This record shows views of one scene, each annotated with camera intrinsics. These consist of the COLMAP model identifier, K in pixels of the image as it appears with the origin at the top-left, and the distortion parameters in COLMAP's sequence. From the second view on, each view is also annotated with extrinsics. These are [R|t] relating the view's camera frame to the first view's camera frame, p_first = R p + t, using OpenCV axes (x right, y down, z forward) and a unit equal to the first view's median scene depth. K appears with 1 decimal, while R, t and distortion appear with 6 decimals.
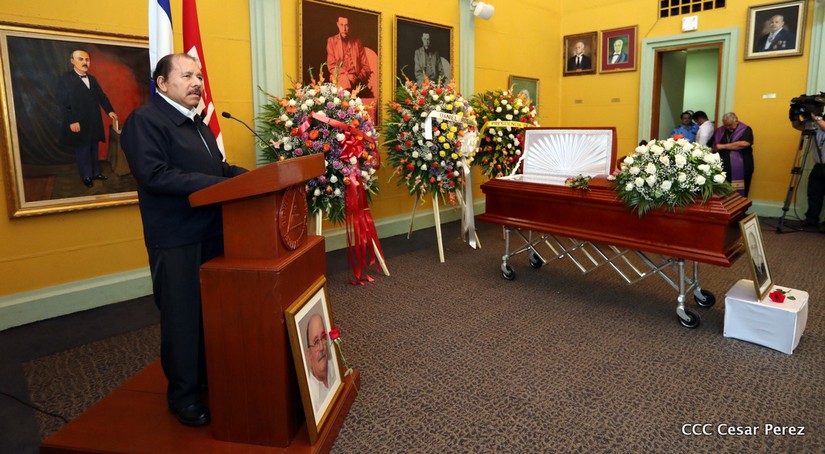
lens RADIAL K [[461.4, 0, 408.3], [0, 461.4, 181.9], [0, 0, 1]] dist [-0.054867, 0.040565]
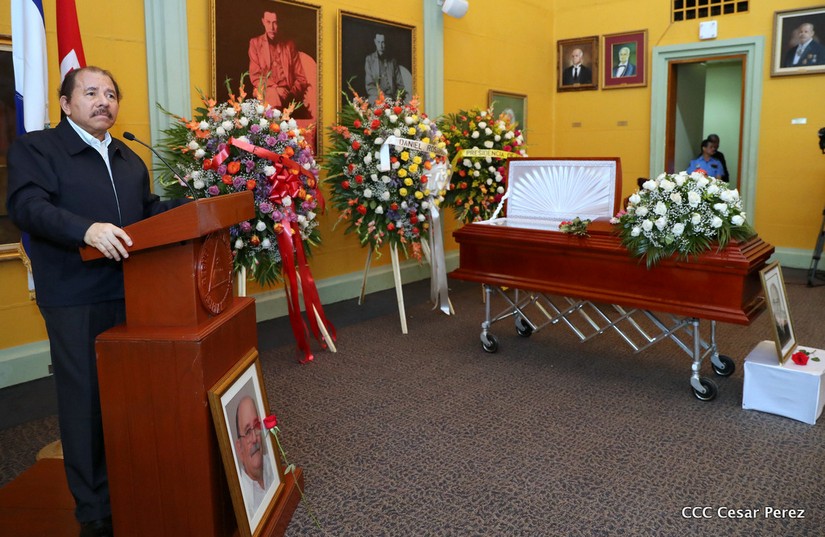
lens RADIAL K [[622.0, 0, 420.3], [0, 622.0, 237.7], [0, 0, 1]] dist [-0.112893, 0.095257]
pose [[0.994654, -0.012507, 0.102507, -0.004584], [0.011481, 0.999878, 0.010587, 0.004311], [-0.102627, -0.009354, 0.994676, -0.030132]]
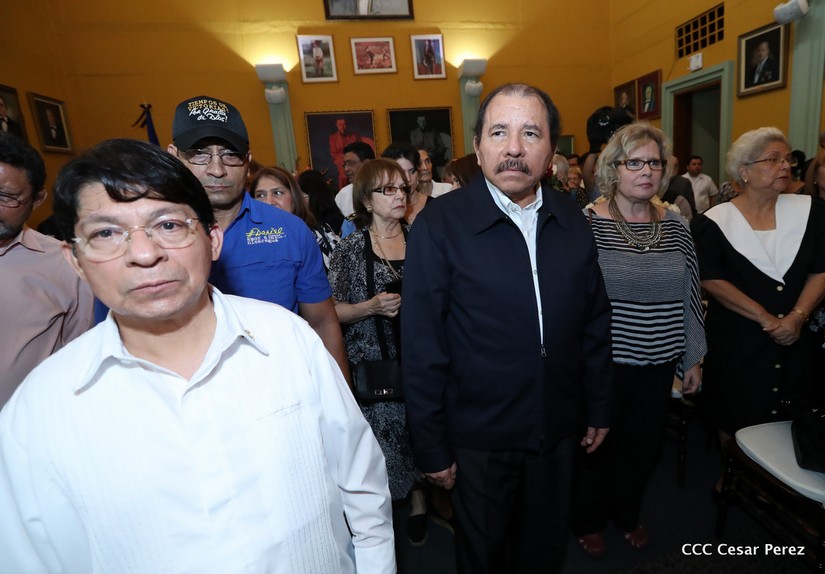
lens RADIAL K [[424.1, 0, 465.1], [0, 424.1, 271.4], [0, 0, 1]] dist [-0.047808, 0.013782]
pose [[0.864196, 0.054546, -0.500190, 0.995301], [-0.003654, 0.994761, 0.102167, -0.011003], [0.503142, -0.086465, 0.859867, -0.010066]]
